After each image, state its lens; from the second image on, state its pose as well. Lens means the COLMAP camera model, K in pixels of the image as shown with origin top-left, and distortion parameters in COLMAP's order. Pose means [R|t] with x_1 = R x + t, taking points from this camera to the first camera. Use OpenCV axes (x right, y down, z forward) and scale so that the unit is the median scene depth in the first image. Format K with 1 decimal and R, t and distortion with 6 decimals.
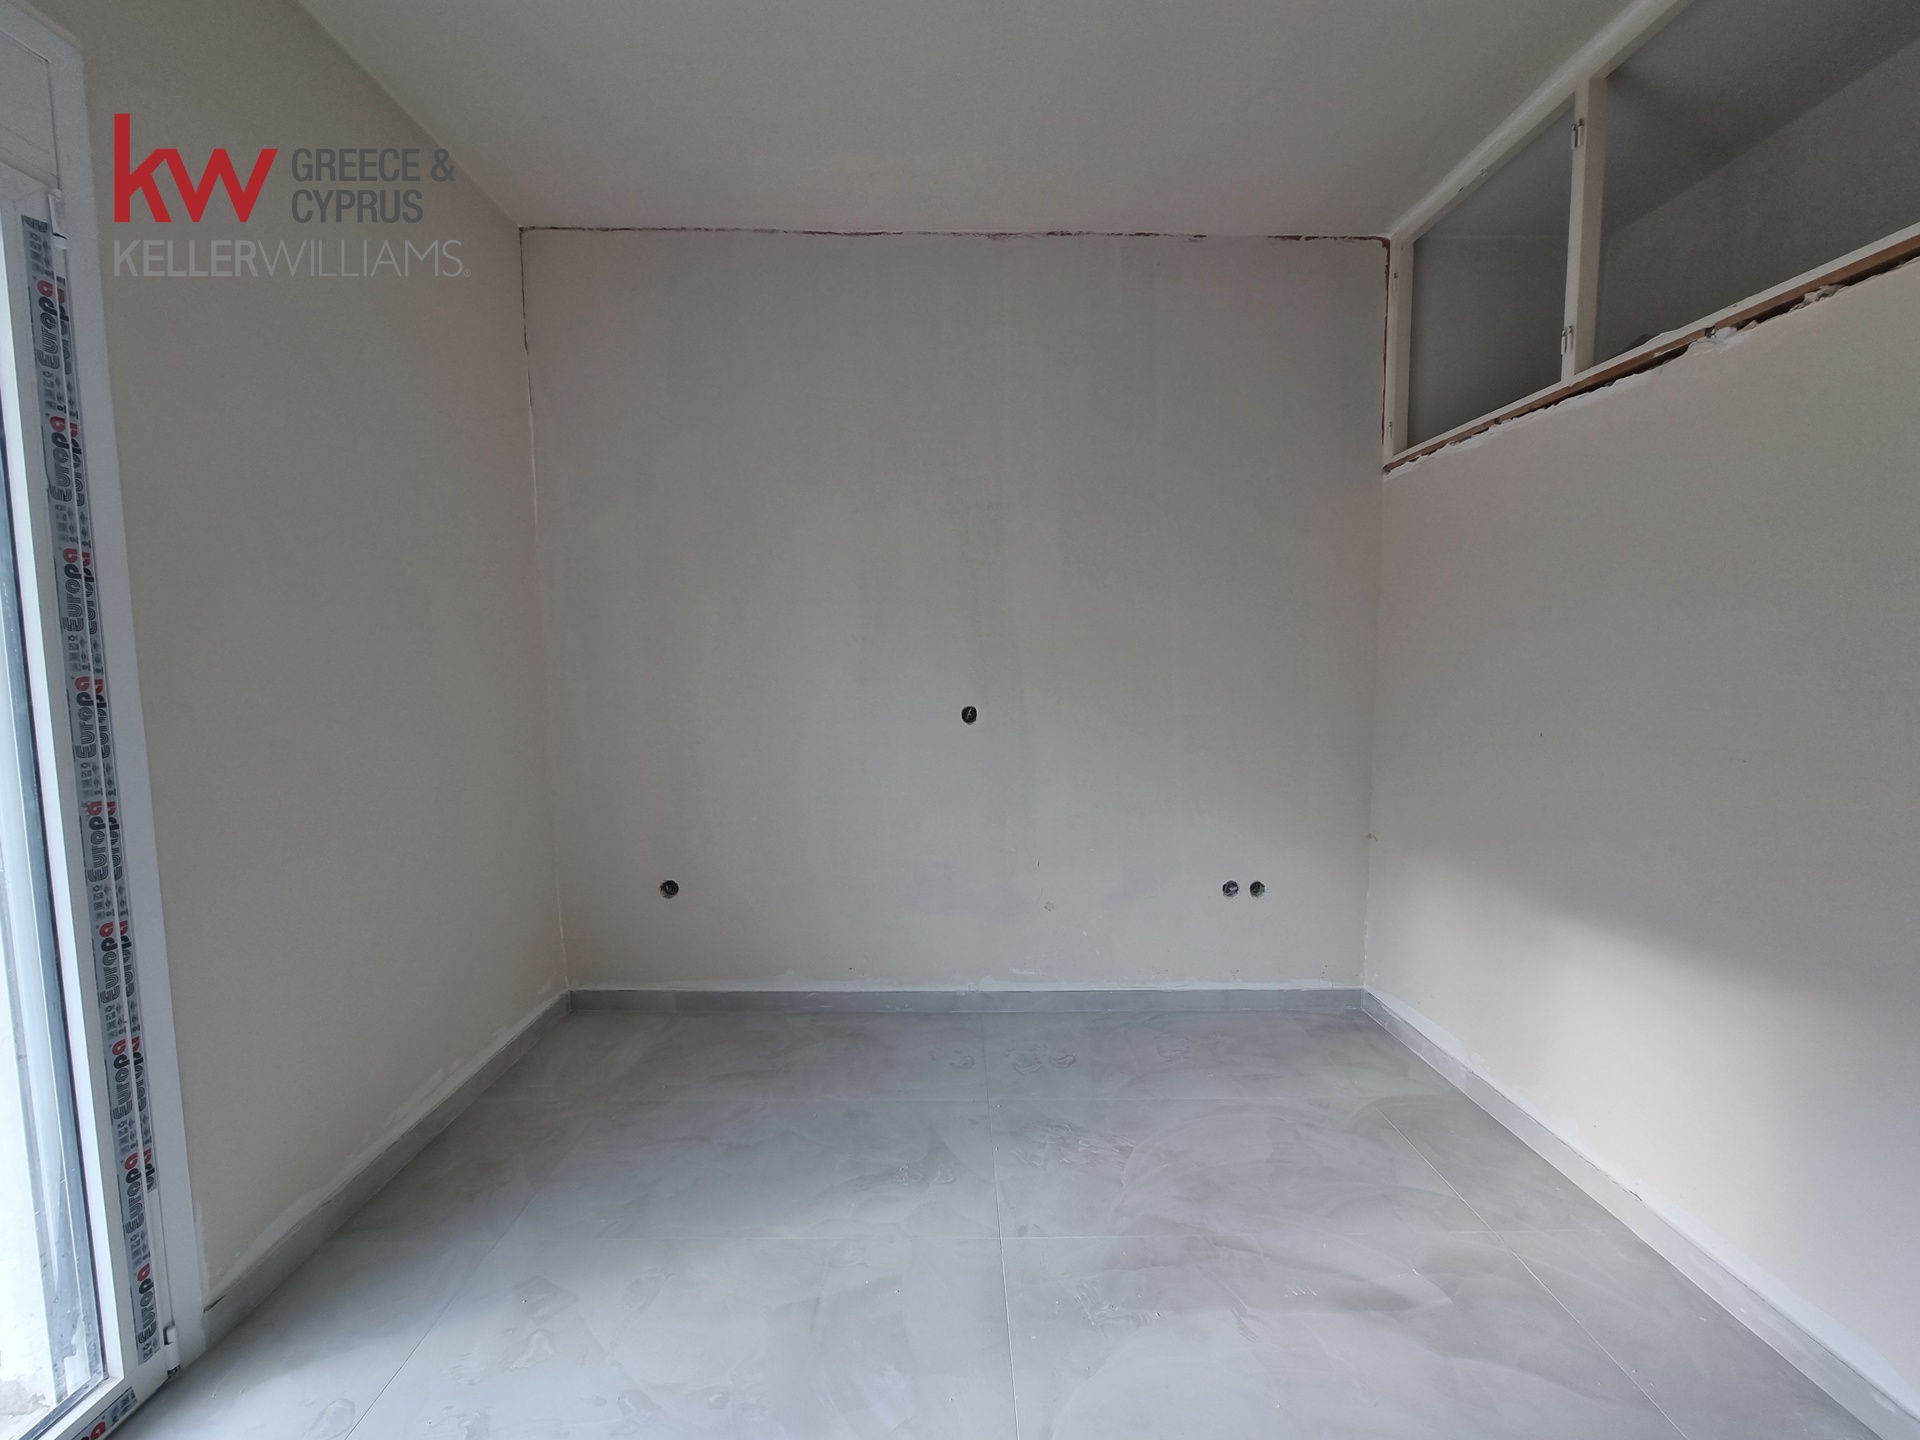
lens RADIAL K [[784.5, 0, 960.0], [0, 784.5, 720.0], [0, 0, 1]] dist [0.000530, 0.000126]
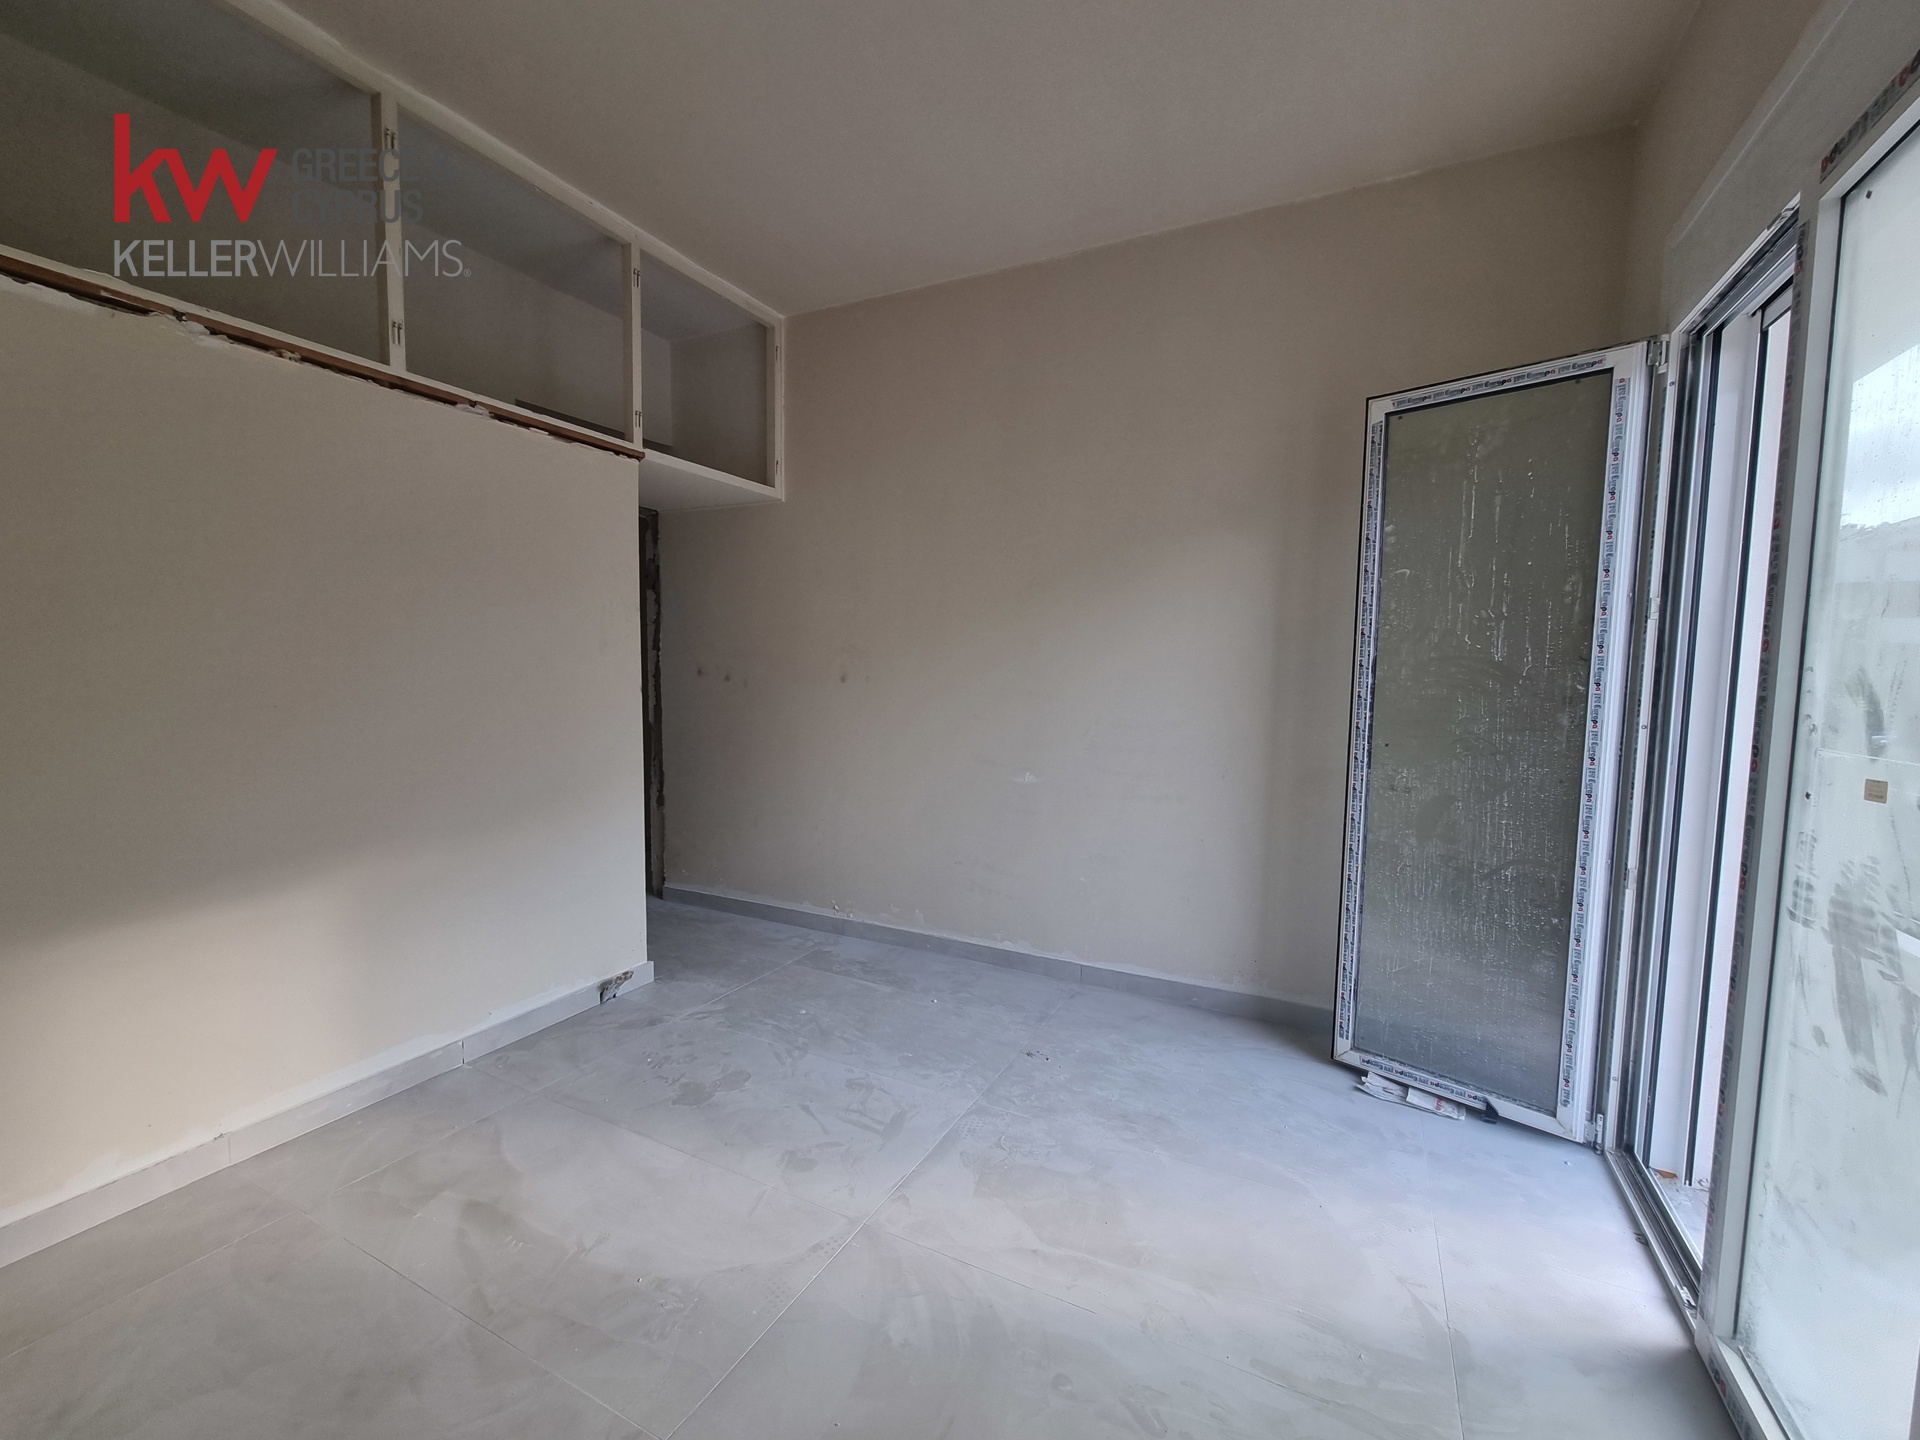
lens RADIAL K [[784.5, 0, 960.0], [0, 784.5, 720.0], [0, 0, 1]] dist [0.000530, 0.000126]
pose [[-0.883468, -0.045414, 0.466285, -0.545360], [0.023615, 0.989708, 0.141137, -0.077336], [-0.467896, 0.135702, -0.873303, 1.602503]]
